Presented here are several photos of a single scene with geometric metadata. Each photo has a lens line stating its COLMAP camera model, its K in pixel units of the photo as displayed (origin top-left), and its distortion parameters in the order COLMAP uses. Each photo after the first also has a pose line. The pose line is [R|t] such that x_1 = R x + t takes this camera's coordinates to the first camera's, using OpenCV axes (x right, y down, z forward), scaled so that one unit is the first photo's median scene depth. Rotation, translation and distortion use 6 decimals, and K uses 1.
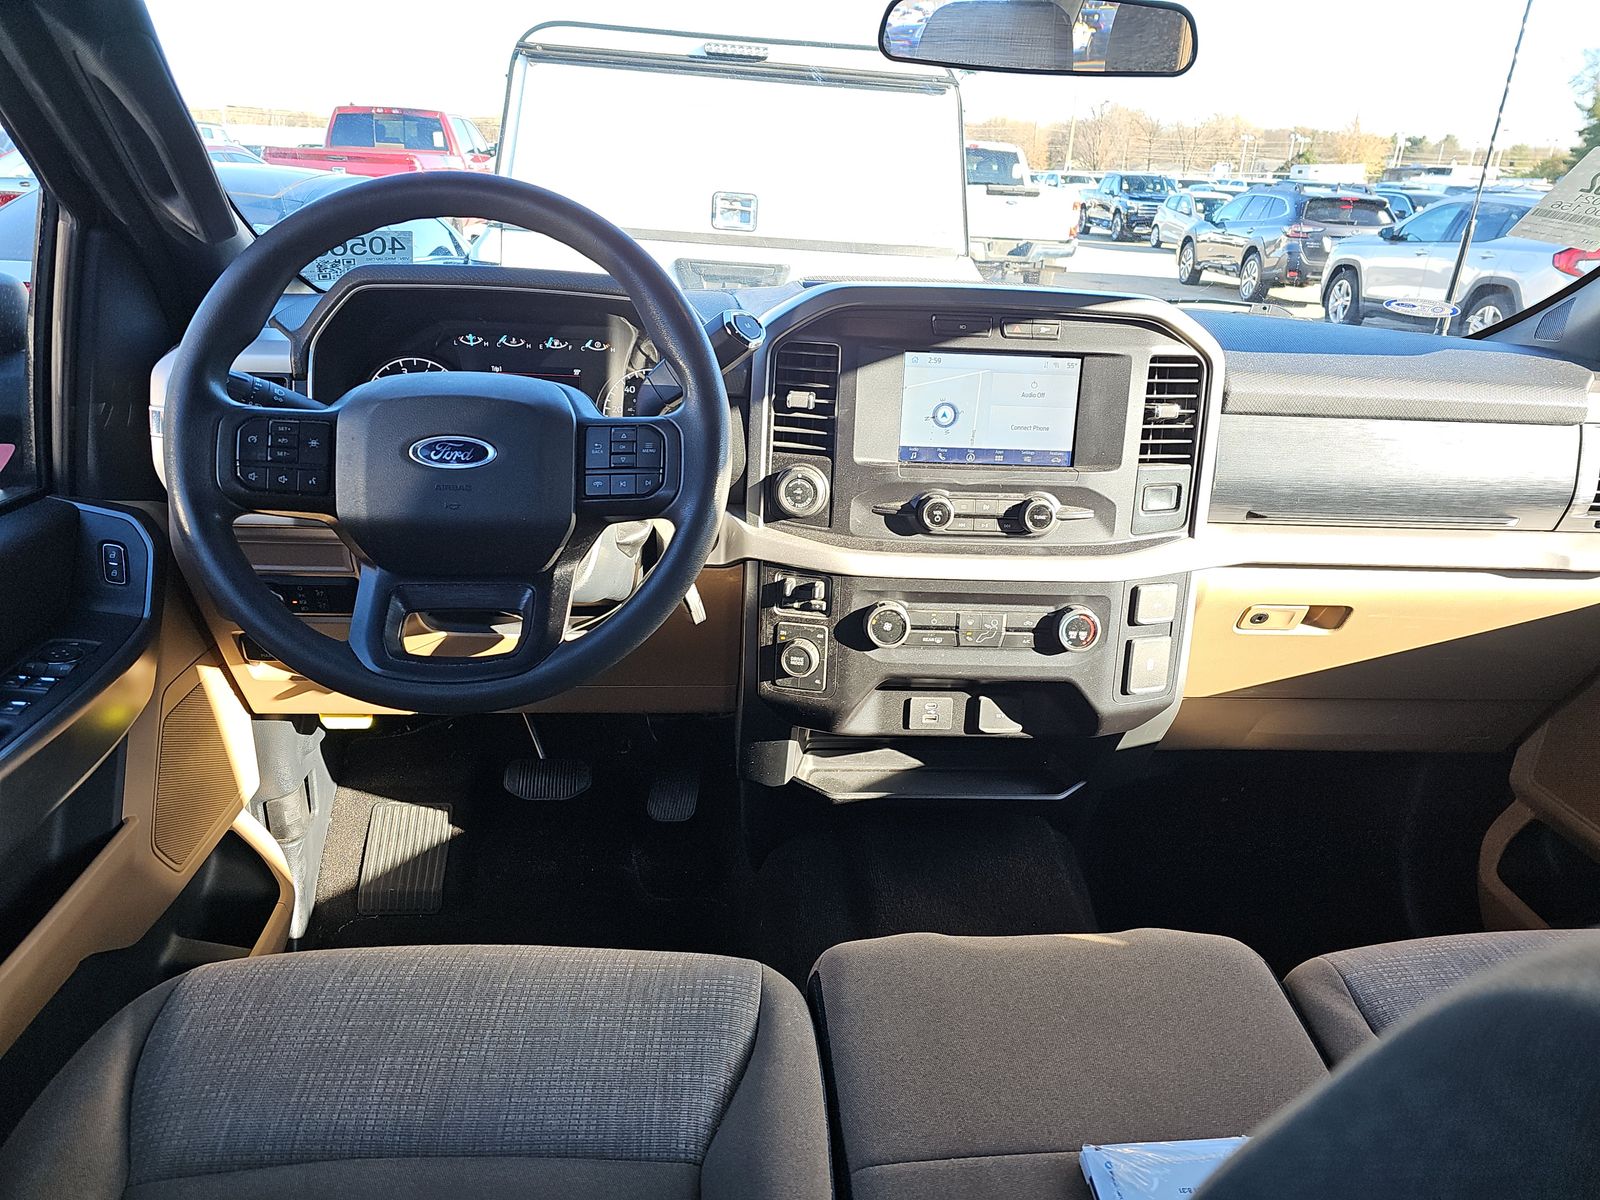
lens RADIAL K [[1032.3, 0, 800.0], [0, 1032.3, 600.0], [0, 0, 1]] dist [0.082935, -0.062044]
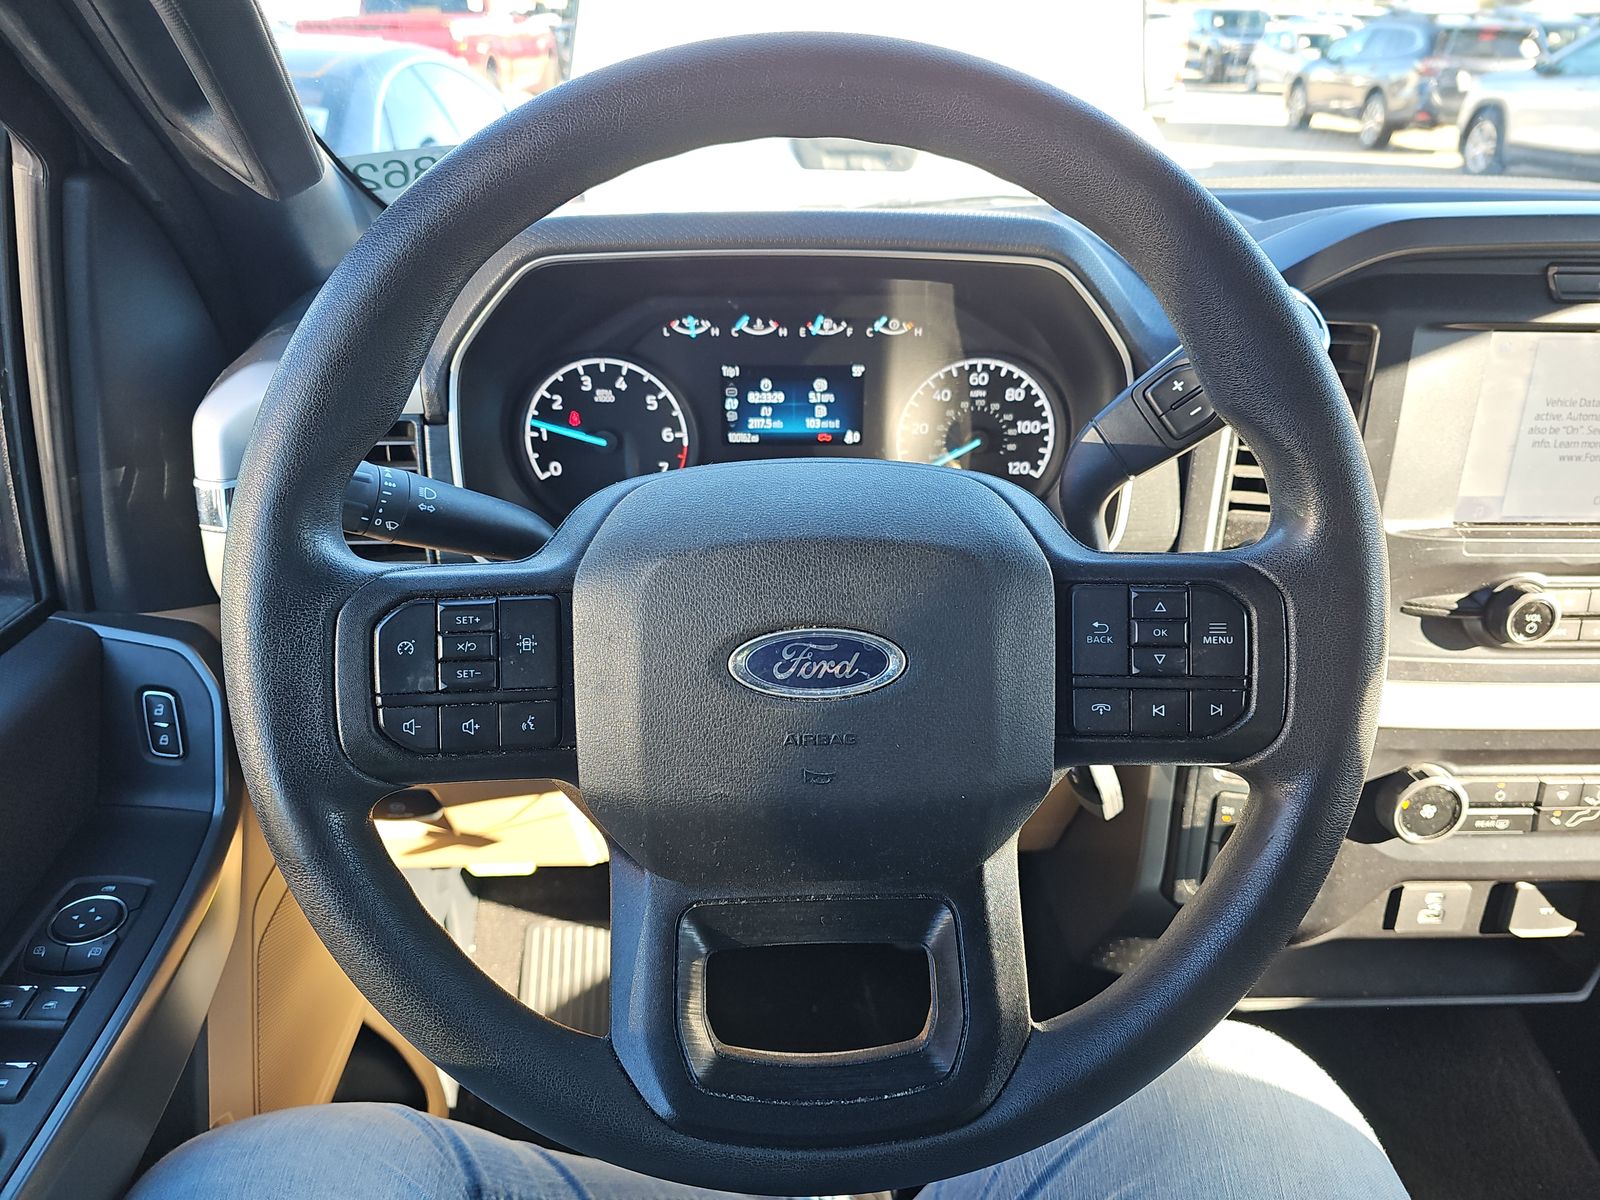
lens RADIAL K [[1043.9, 0, 800.0], [0, 1043.9, 600.0], [0, 0, 1]] dist [0.063861, -0.053312]
pose [[0.998455, -0.015959, -0.053229, -0.221134], [0.021746, 0.993696, 0.109980, -0.155784], [0.051138, -0.110968, 0.992507, 0.376036]]
